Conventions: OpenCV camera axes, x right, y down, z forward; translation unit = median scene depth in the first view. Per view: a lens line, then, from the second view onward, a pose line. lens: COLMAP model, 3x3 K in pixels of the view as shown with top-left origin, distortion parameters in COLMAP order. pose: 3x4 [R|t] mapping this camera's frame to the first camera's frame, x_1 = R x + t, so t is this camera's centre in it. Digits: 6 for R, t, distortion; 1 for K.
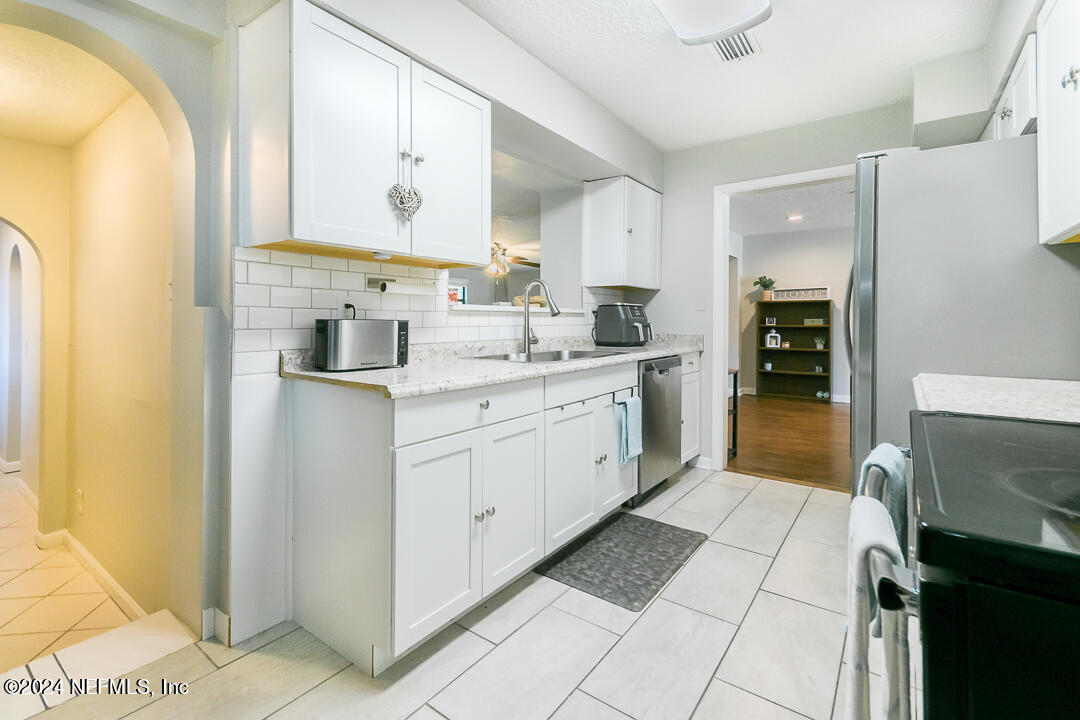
lens RADIAL K [[478.5, 0, 540.9], [0, 478.5, 320.5], [0, 0, 1]] dist [0.000906, 0.000063]
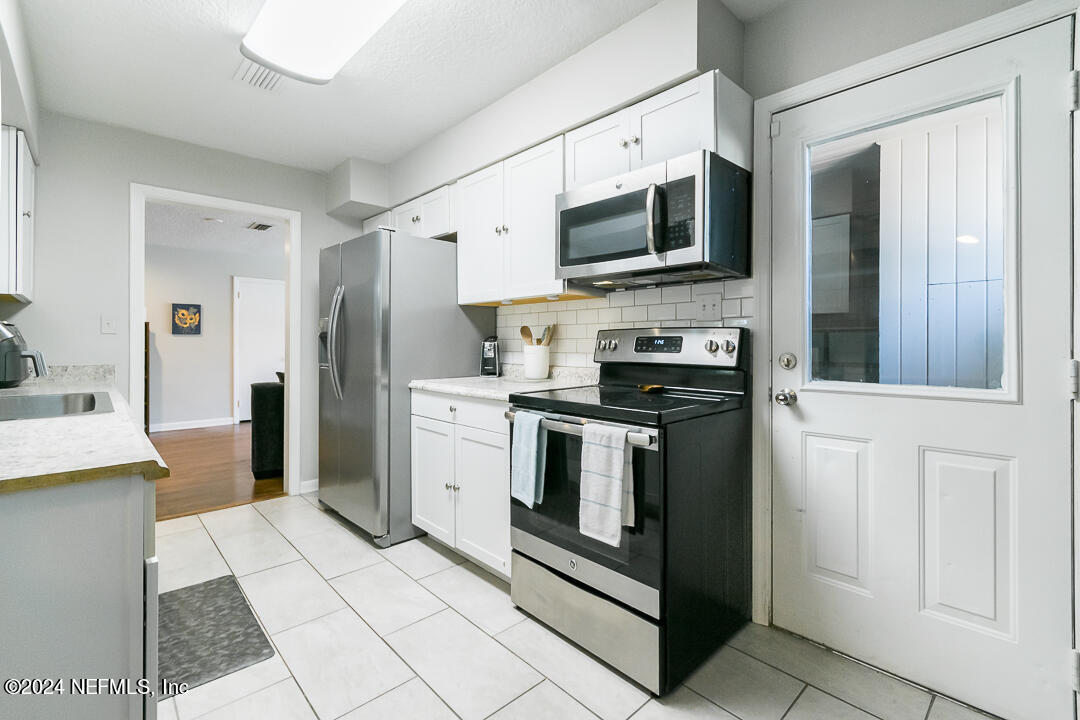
lens RADIAL K [[490.9, 0, 540.0], [0, 490.9, 360.0], [0, 0, 1]] dist [0.000837, 0.000260]
pose [[0.178529, -0.033381, 0.983368, -0.554507], [0.000104, 0.999425, 0.033907, -0.008699], [-0.983935, -0.005951, 0.178430, 0.266645]]
